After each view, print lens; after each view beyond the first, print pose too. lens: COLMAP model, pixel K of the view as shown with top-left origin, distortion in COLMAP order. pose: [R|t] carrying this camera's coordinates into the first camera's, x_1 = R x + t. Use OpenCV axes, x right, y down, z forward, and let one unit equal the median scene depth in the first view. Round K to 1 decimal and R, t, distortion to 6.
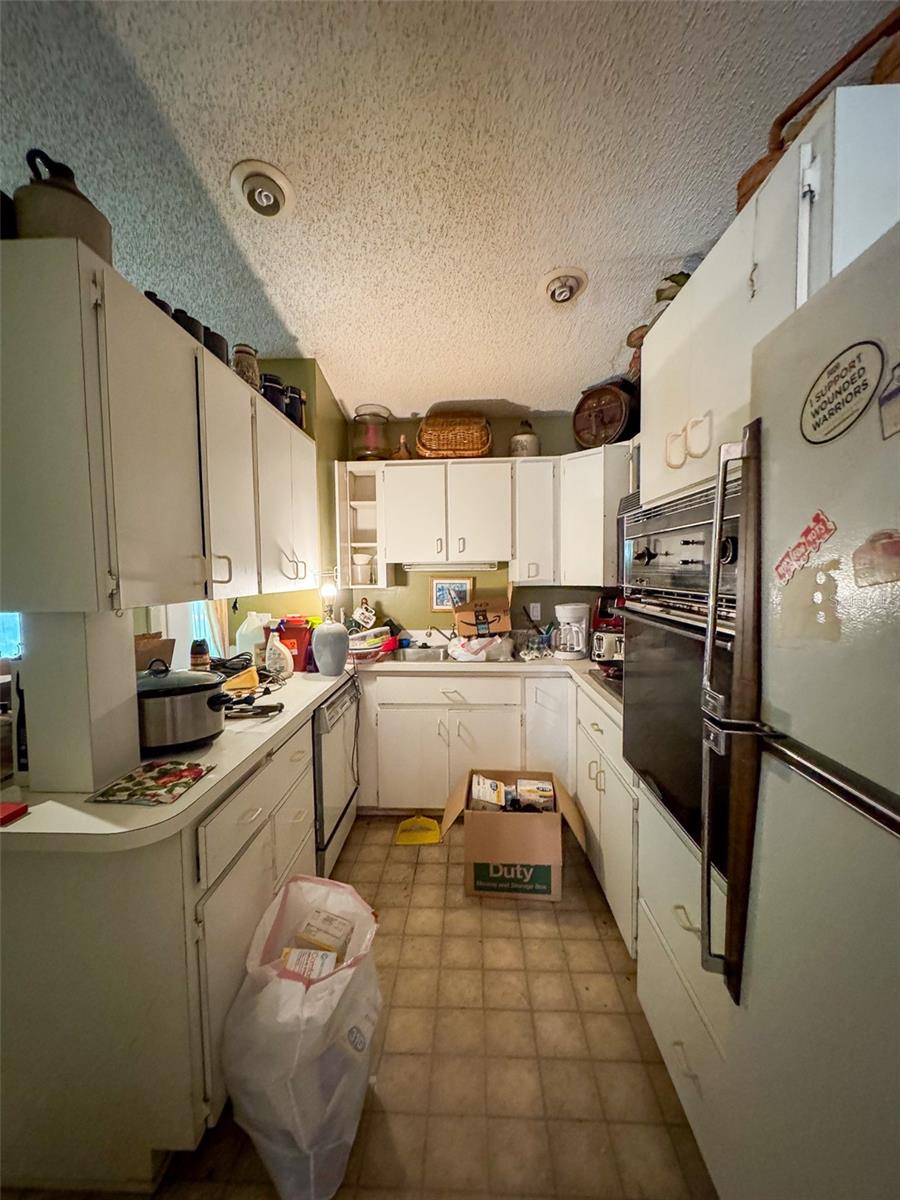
lens RADIAL K [[478.9, 0, 448.1], [0, 478.9, 600.8], [0, 0, 1]] dist [-0.005396, 0.001097]
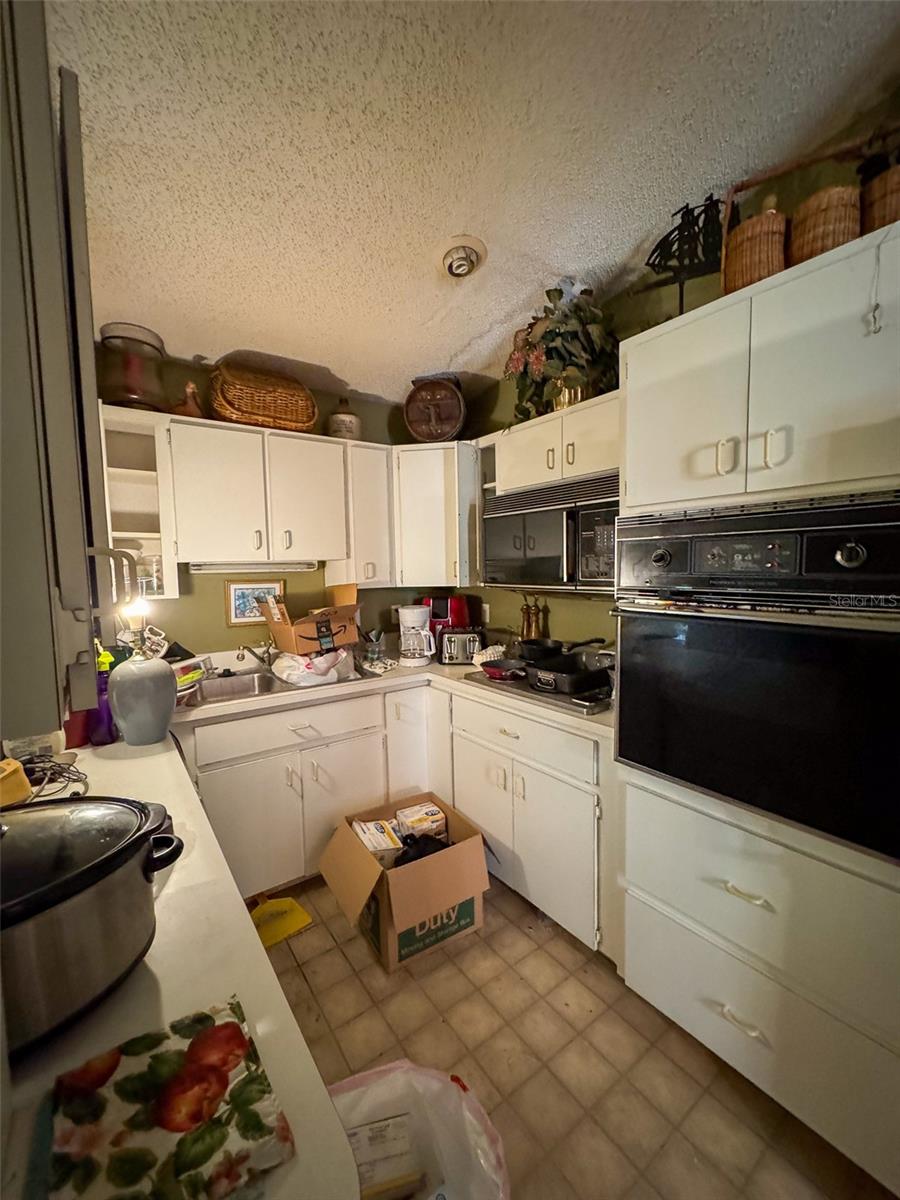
lens RADIAL K [[478.9, 0, 449.3], [0, 478.9, 600.2], [0, 0, 1]] dist [-0.005396, 0.001097]
pose [[0.782326, -0.048482, 0.620979, -0.271614], [0.046705, 0.998725, 0.019134, -0.020675], [-0.621115, 0.014034, 0.783593, 0.226738]]
